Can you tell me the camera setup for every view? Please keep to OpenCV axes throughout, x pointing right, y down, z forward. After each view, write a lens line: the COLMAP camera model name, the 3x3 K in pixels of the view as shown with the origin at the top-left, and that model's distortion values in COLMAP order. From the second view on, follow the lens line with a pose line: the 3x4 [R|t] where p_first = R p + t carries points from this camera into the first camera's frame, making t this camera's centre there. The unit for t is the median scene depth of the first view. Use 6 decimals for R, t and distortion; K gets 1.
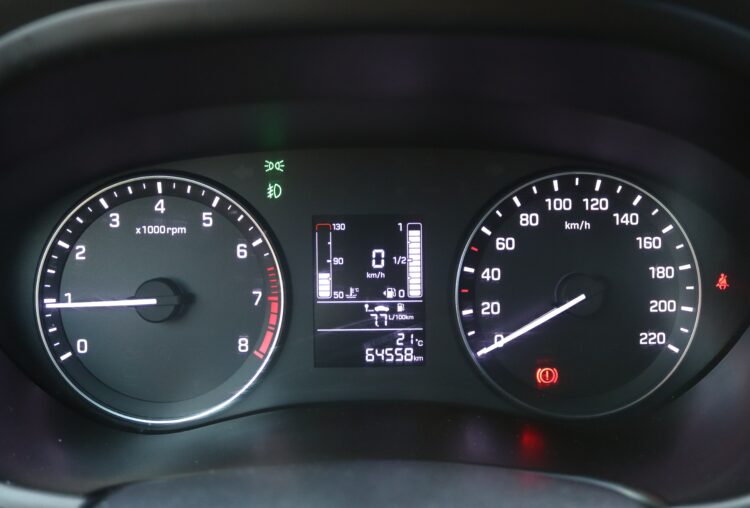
lens RADIAL K [[608.3, 0, 487.4], [0, 608.3, 254.6], [0, 0, 1]] dist [-0.142744, 0.113735]
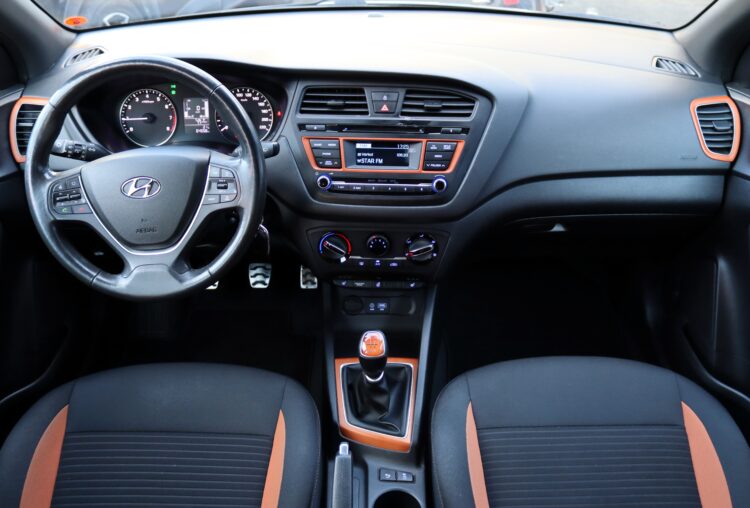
lens RADIAL K [[608.3, 0, 376.5], [0, 608.3, 235.3], [0, 0, 1]] dist [-0.142744, 0.113735]
pose [[0.998984, 0.019093, -0.040830, 1.273375], [-0.008836, 0.971231, 0.237977, -0.138273], [0.044199, -0.237374, 0.970412, -3.272233]]
